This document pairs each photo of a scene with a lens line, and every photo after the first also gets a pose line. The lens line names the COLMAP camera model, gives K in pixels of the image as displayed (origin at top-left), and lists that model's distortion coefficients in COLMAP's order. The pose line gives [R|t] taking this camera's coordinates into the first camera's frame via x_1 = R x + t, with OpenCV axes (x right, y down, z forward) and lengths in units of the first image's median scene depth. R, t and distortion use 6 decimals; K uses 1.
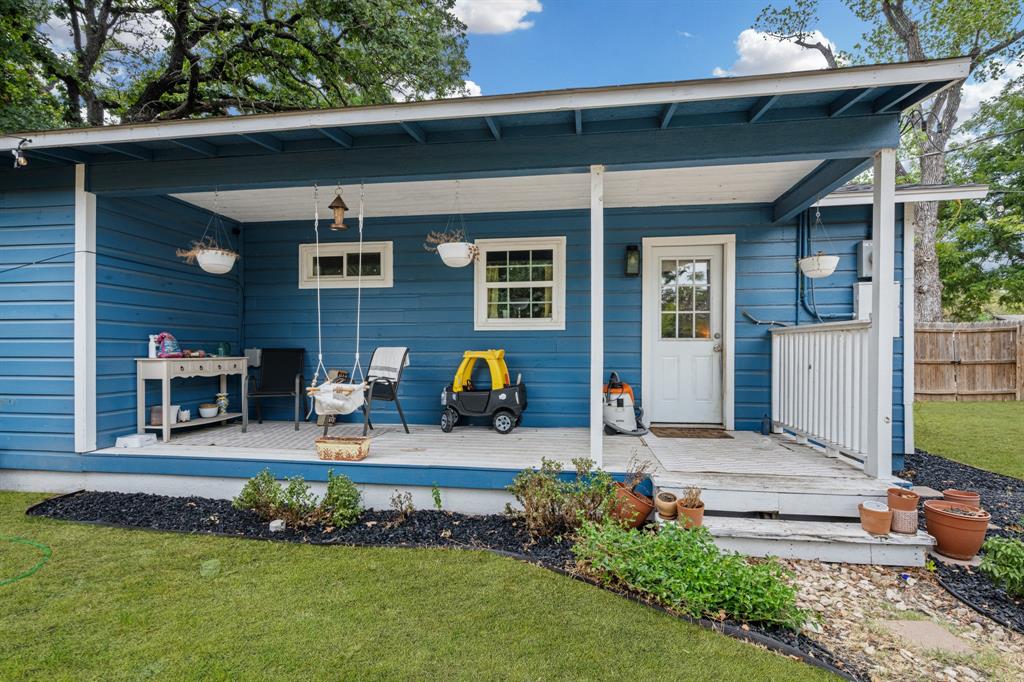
lens RADIAL K [[439.6, 0, 512.7], [0, 439.6, 351.0], [0, 0, 1]] dist [0.001794, 0.000146]
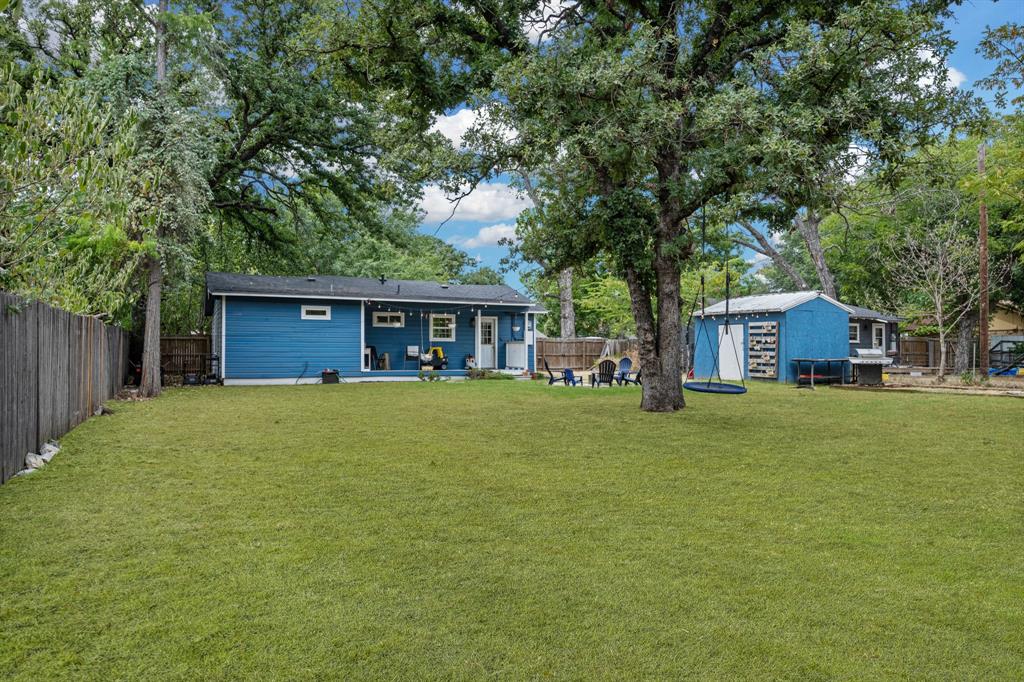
lens RADIAL K [[703.0, 0, 512.0], [0, 703.0, 341.0], [0, 0, 1]] dist [0.000262, 0.000065]
pose [[0.833083, 0.012983, 0.552996, -2.578267], [0.003658, 0.999573, -0.028979, 0.109772], [-0.553136, 0.026165, 0.832680, -3.861504]]
